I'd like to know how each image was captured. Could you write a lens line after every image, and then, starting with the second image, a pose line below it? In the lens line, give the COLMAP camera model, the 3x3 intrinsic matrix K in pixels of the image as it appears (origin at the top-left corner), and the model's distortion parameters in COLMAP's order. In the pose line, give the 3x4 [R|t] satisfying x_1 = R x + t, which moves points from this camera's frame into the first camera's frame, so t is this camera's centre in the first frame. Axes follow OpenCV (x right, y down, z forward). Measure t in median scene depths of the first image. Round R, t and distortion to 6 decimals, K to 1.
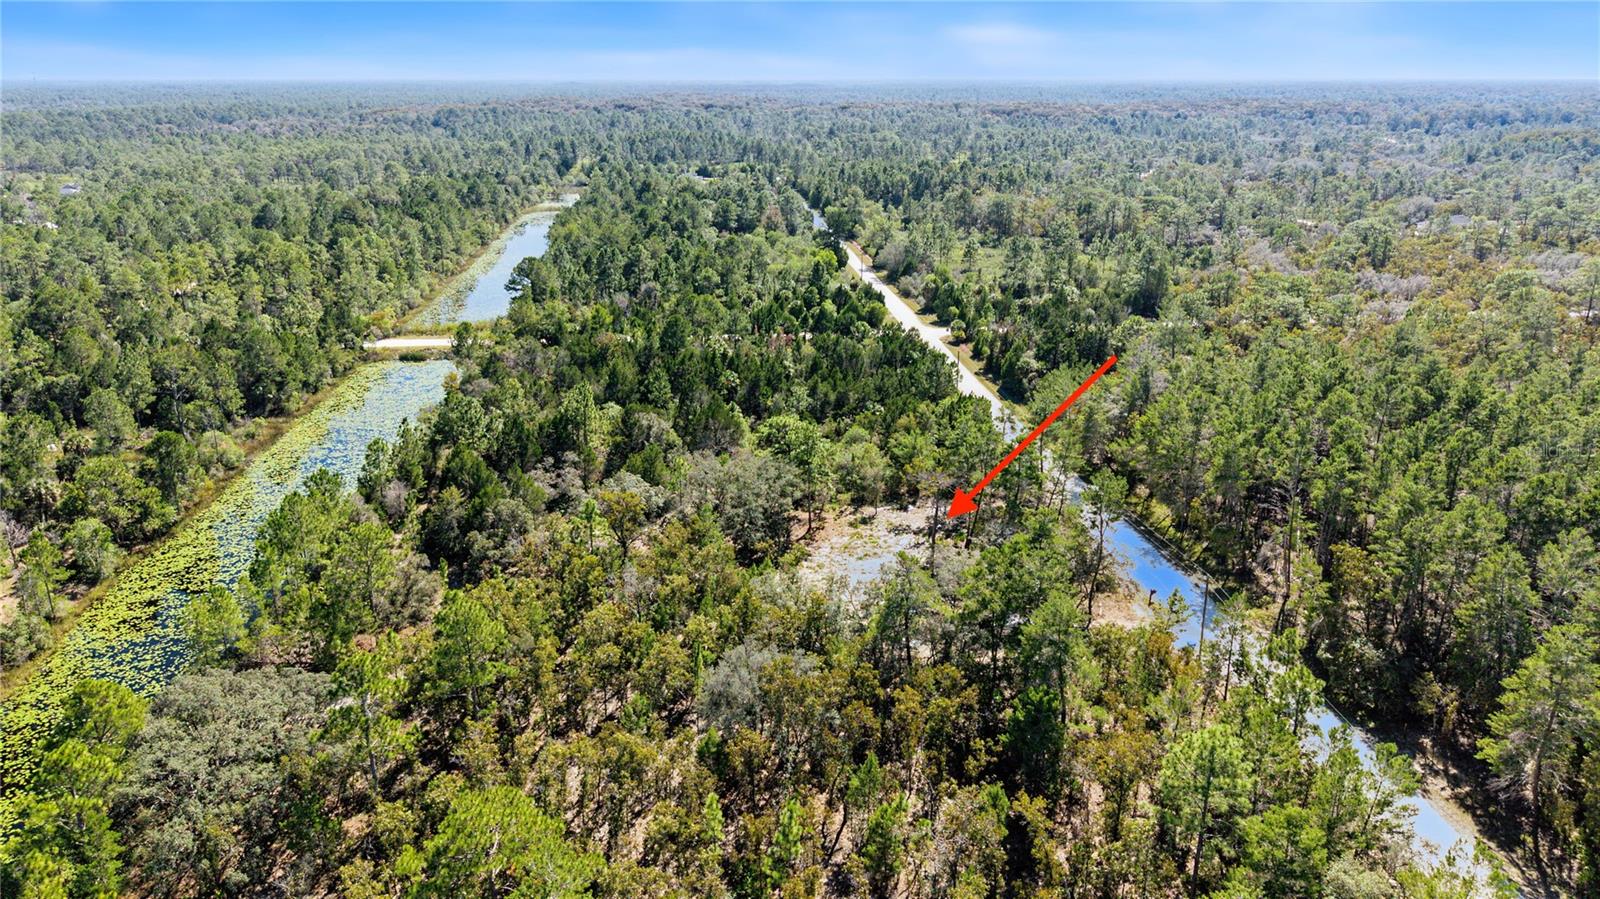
lens RADIAL K [[1065.8, 0, 799.2], [0, 1065.8, 450.5], [0, 0, 1]] dist [0.009957, -0.007588]
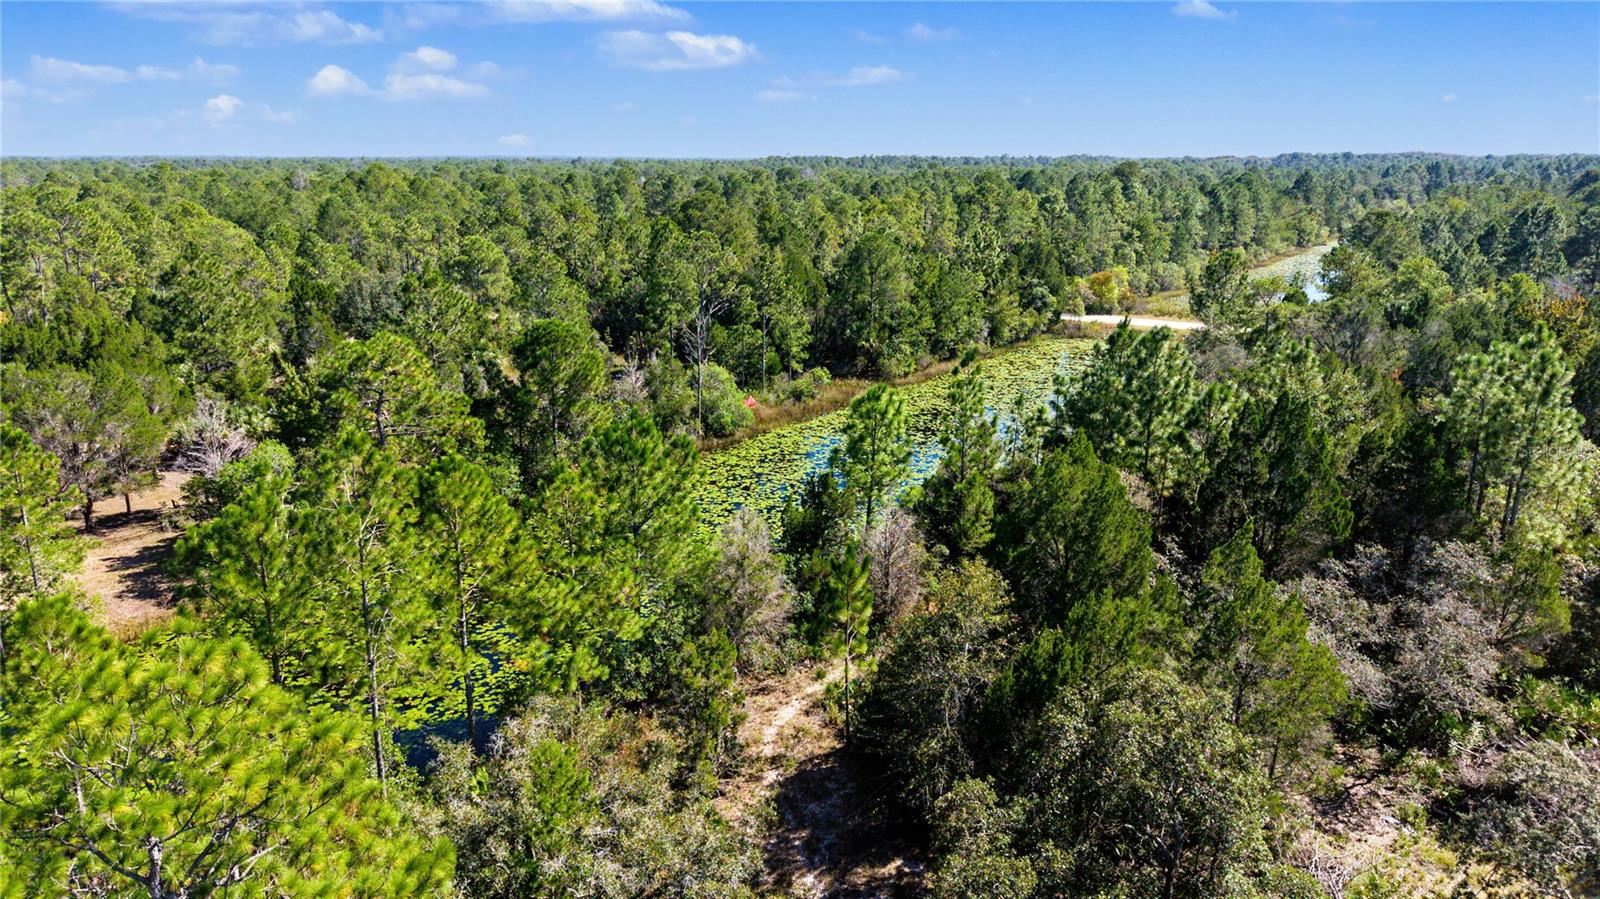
lens RADIAL K [[1065.8, 0, 801.1], [0, 1065.8, 451.9], [0, 0, 1]] dist [0.009957, -0.007588]
pose [[0.750035, 0.172198, -0.638589, -0.169928], [-0.216293, 0.976285, 0.009218, 0.012247], [0.625032, 0.131209, 0.769493, 0.671397]]
